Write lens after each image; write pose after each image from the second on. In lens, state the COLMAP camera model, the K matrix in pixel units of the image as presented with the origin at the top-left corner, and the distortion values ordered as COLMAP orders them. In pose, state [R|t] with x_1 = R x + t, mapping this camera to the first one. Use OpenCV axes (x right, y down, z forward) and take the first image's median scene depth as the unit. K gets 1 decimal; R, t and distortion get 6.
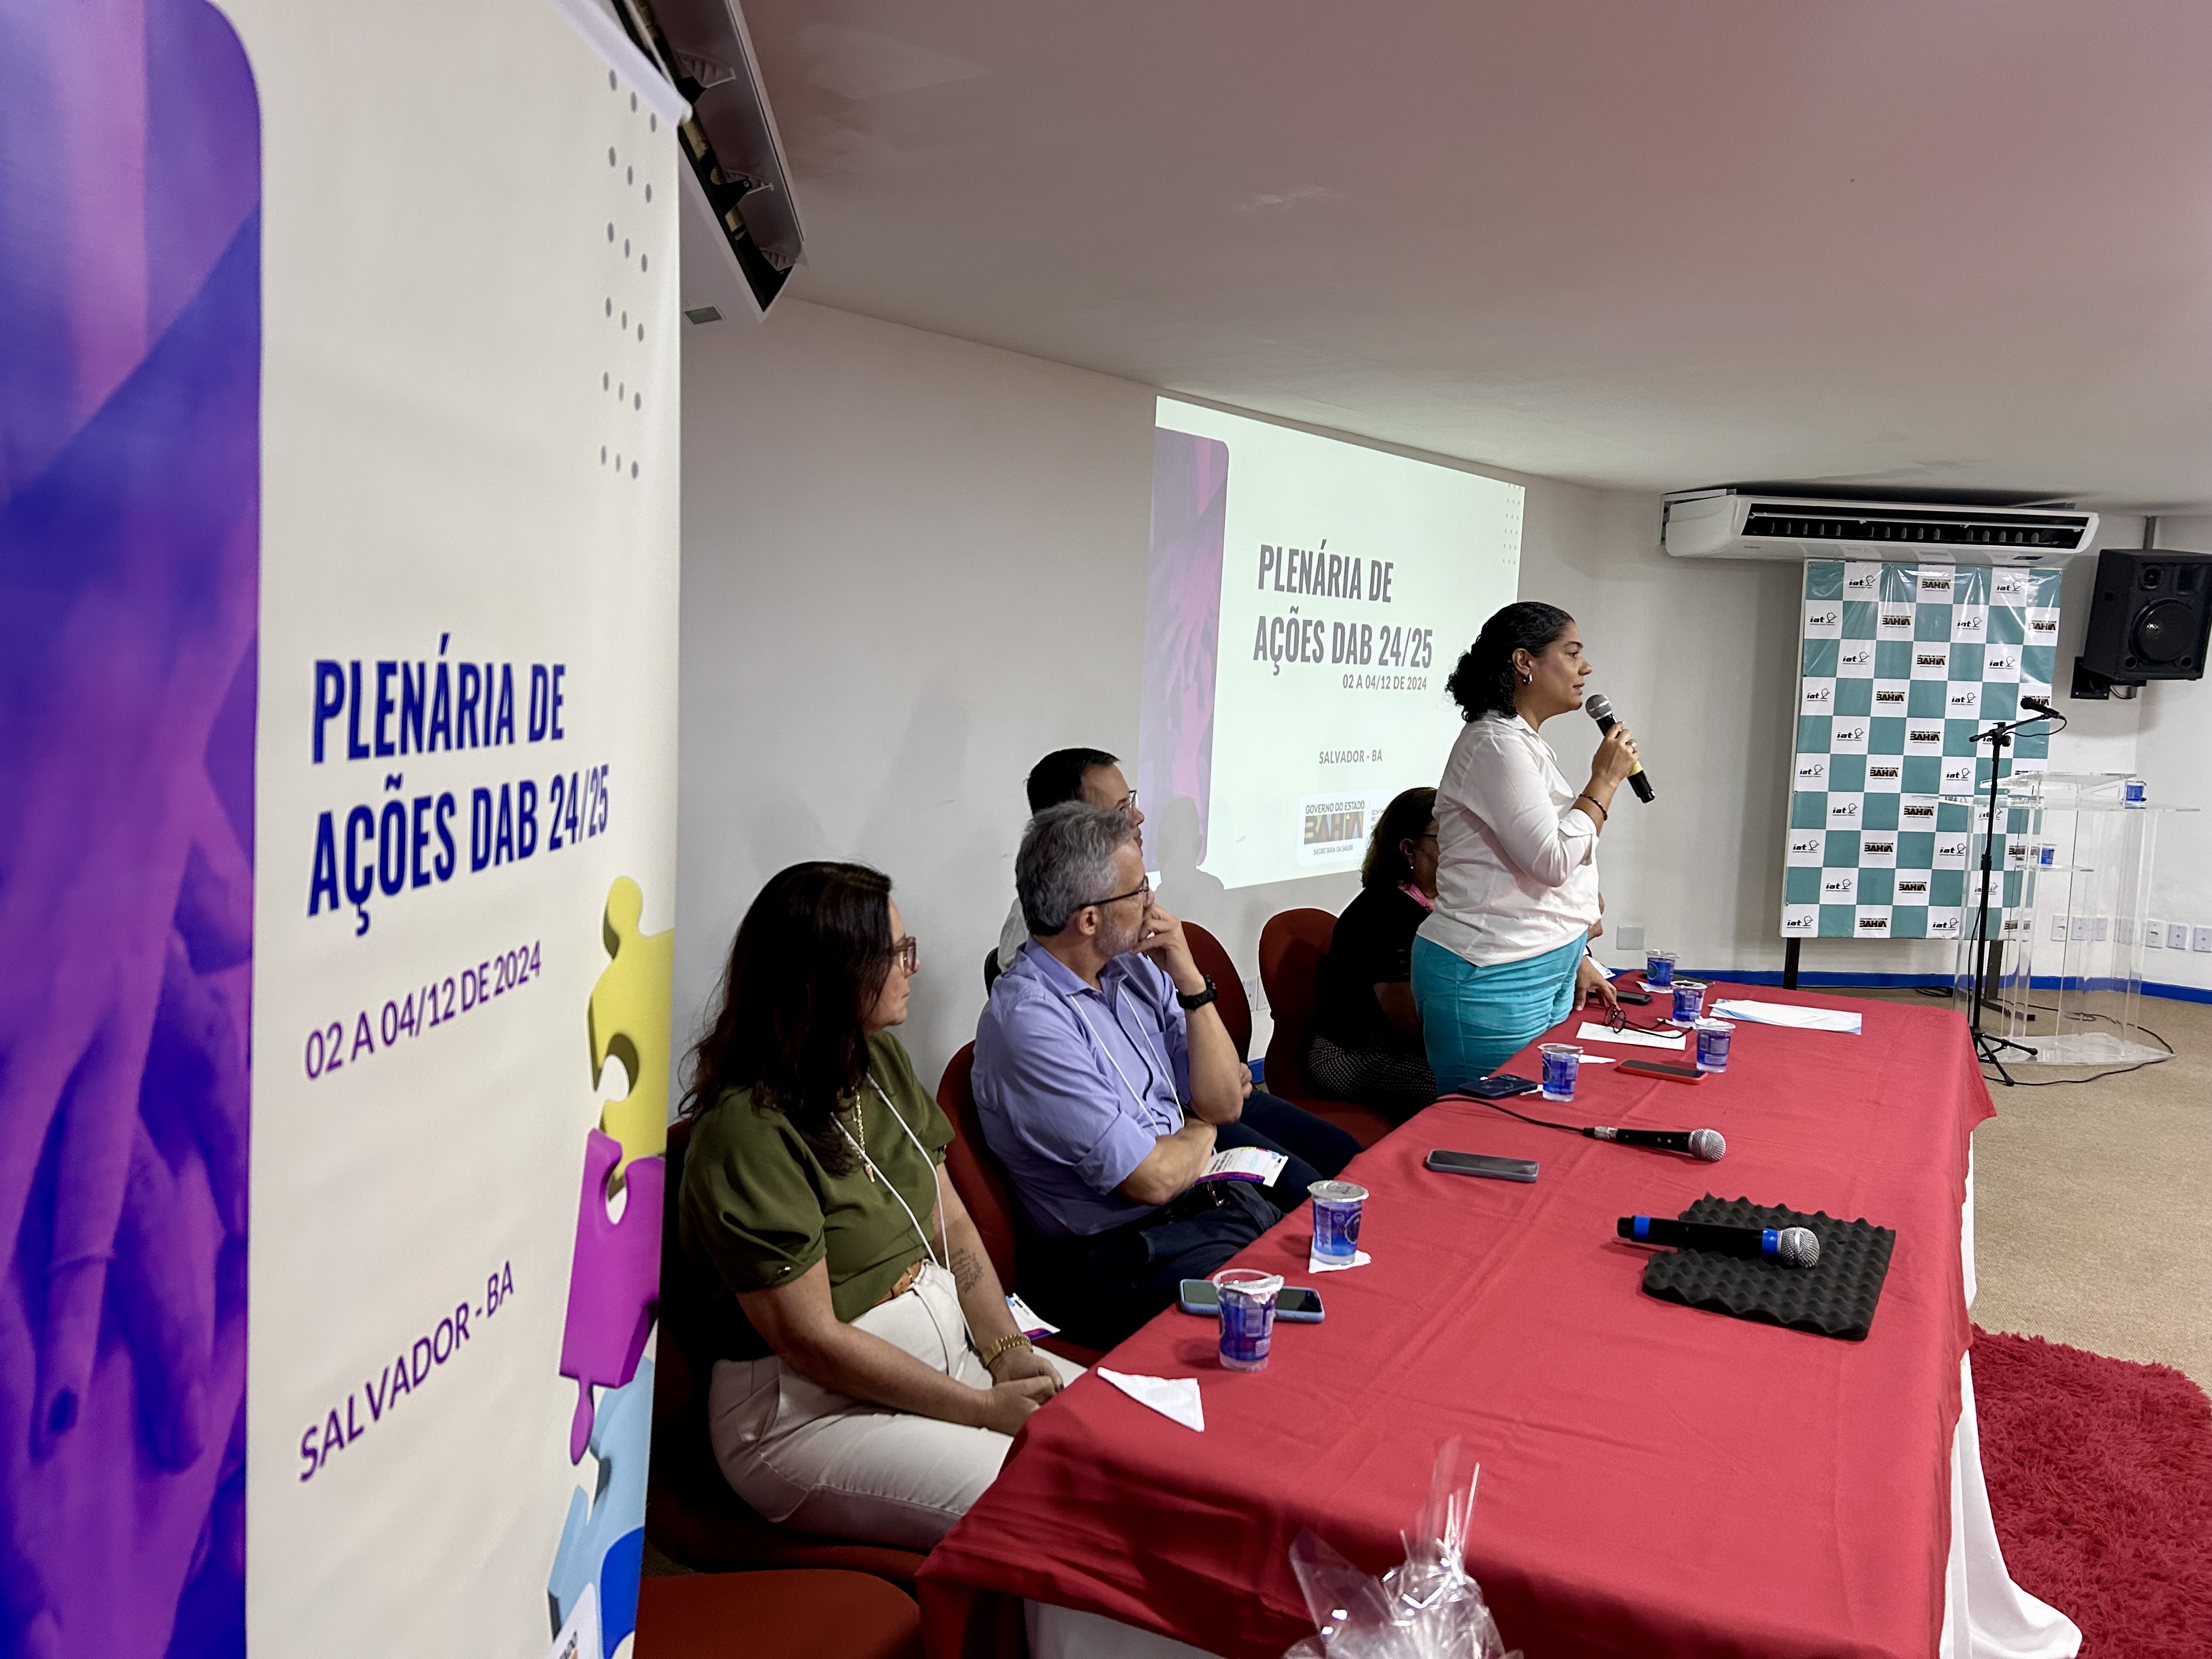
lens RADIAL K [[1663.0, 0, 1062.7], [0, 1663.0, 842.0], [0, 0, 1]] dist [0.032825, -0.043313]
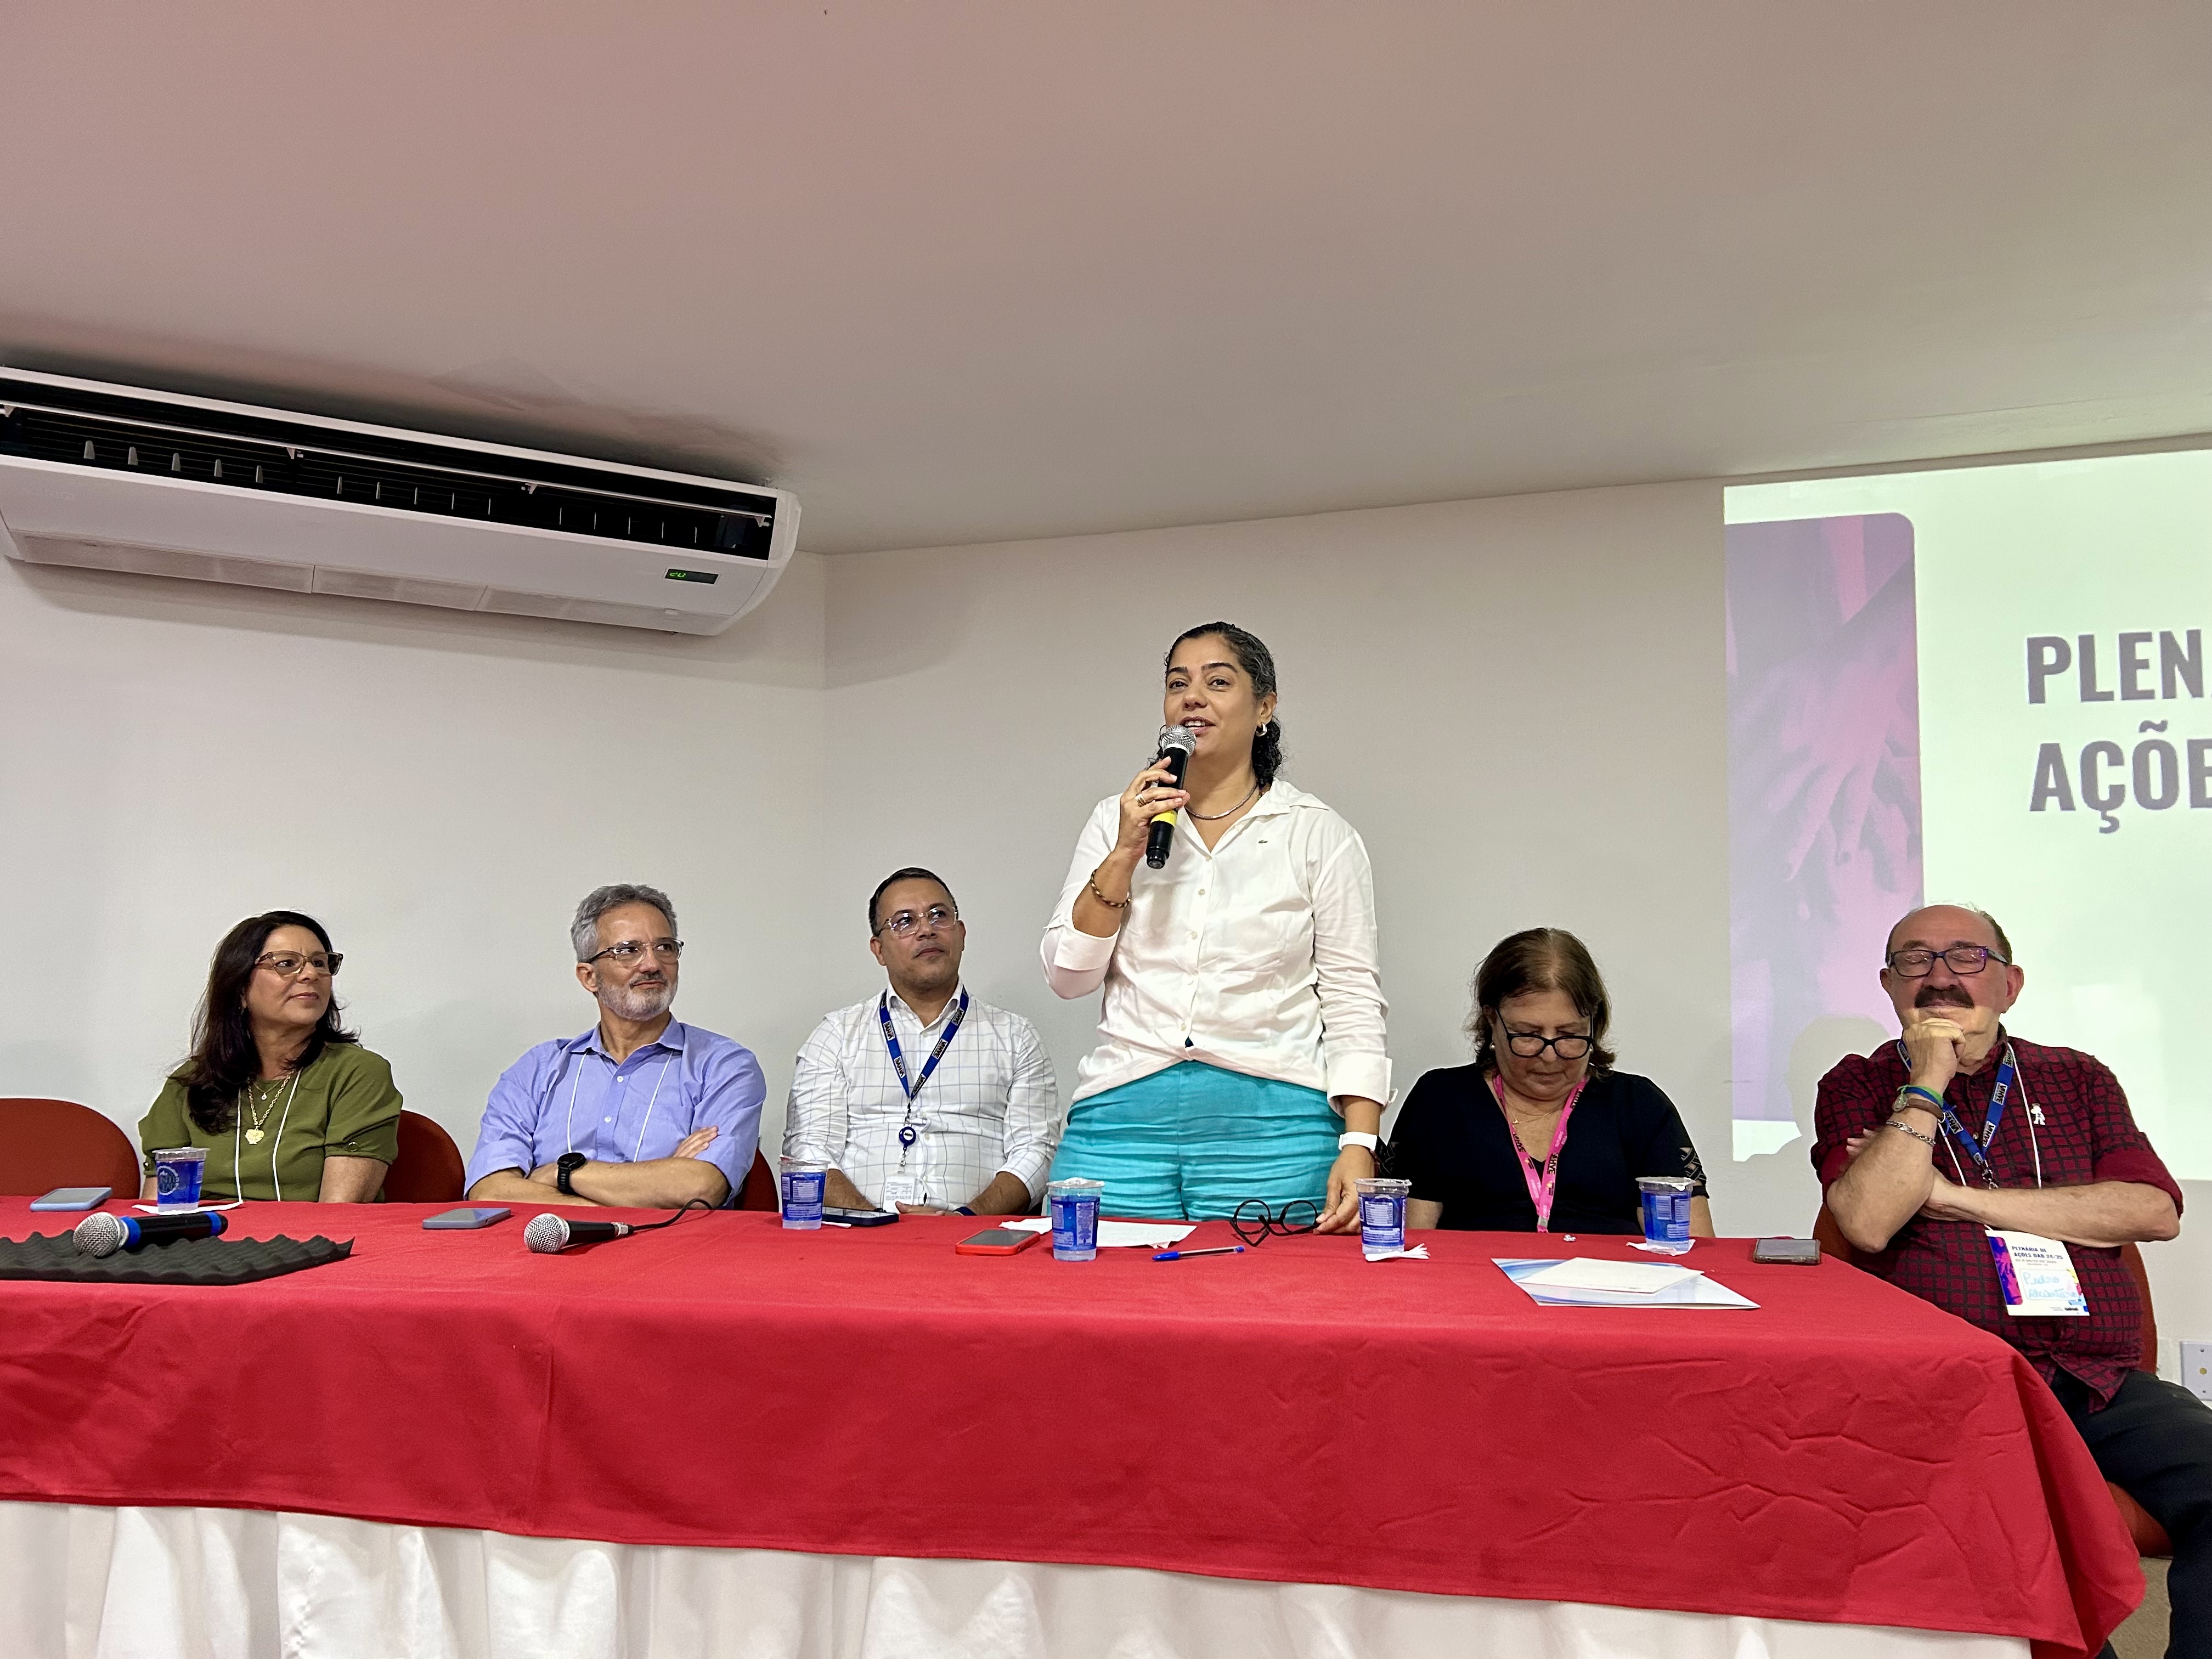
lens RADIAL K [[1663.0, 0, 1096.6], [0, 1663.0, 826.0], [0, 0, 1]] dist [0.032825, -0.043313]
pose [[0.366887, -0.132488, -0.920783, 0.535434], [-0.103210, 0.977899, -0.181830, 0.047581], [0.924522, 0.161745, 0.345104, 0.408576]]
